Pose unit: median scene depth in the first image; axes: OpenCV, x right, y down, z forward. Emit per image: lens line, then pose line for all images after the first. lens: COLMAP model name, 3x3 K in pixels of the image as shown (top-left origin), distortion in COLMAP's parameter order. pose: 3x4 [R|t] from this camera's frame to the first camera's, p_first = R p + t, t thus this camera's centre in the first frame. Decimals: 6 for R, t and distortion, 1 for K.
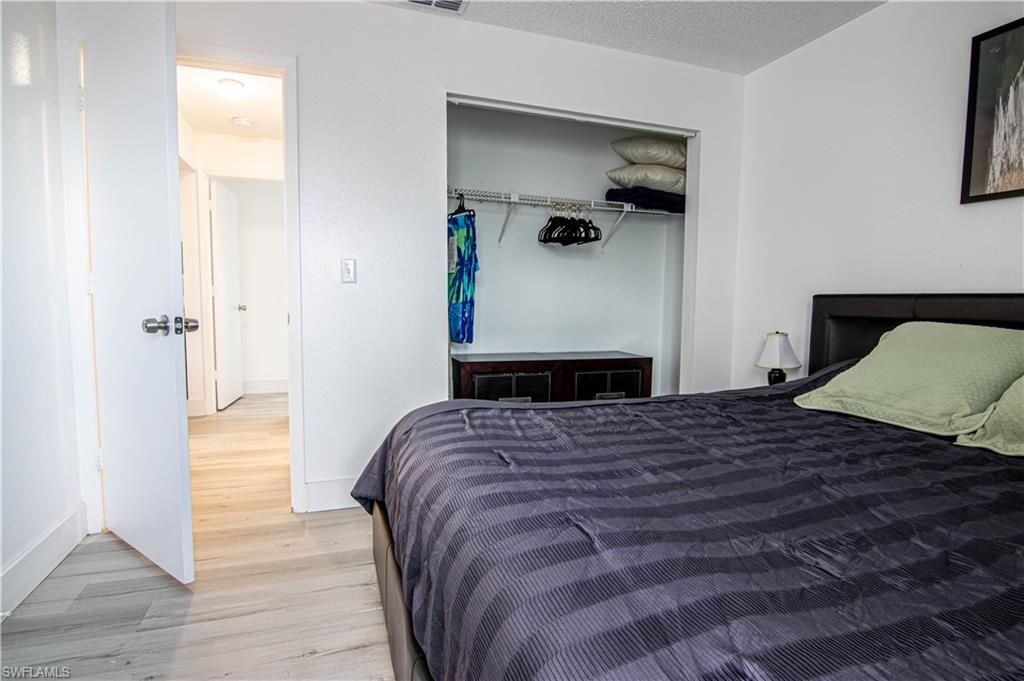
lens RADIAL K [[523.6, 0, 511.8], [0, 523.6, 339.6], [0, 0, 1]] dist [-0.005744, -0.008380]
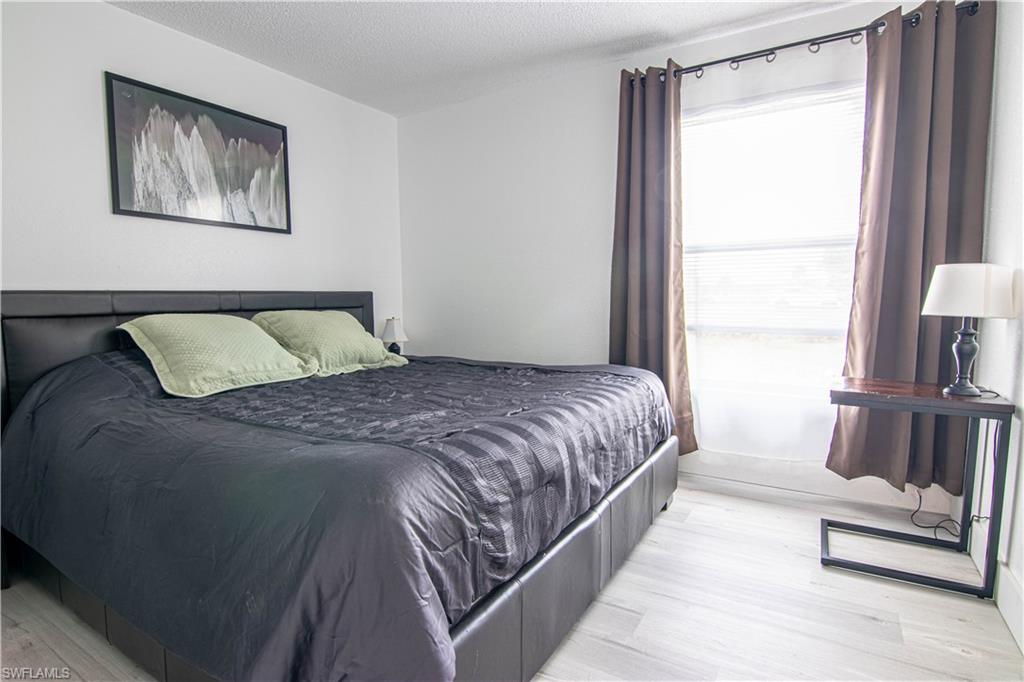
lens RADIAL K [[523.6, 0, 512.3], [0, 523.6, 342.5], [0, 0, 1]] dist [-0.005744, -0.008380]
pose [[-0.634058, -0.081881, 0.768938, -0.659916], [0.059369, 0.986289, 0.153981, -0.107801], [-0.771003, 0.143285, -0.620503, 1.129524]]
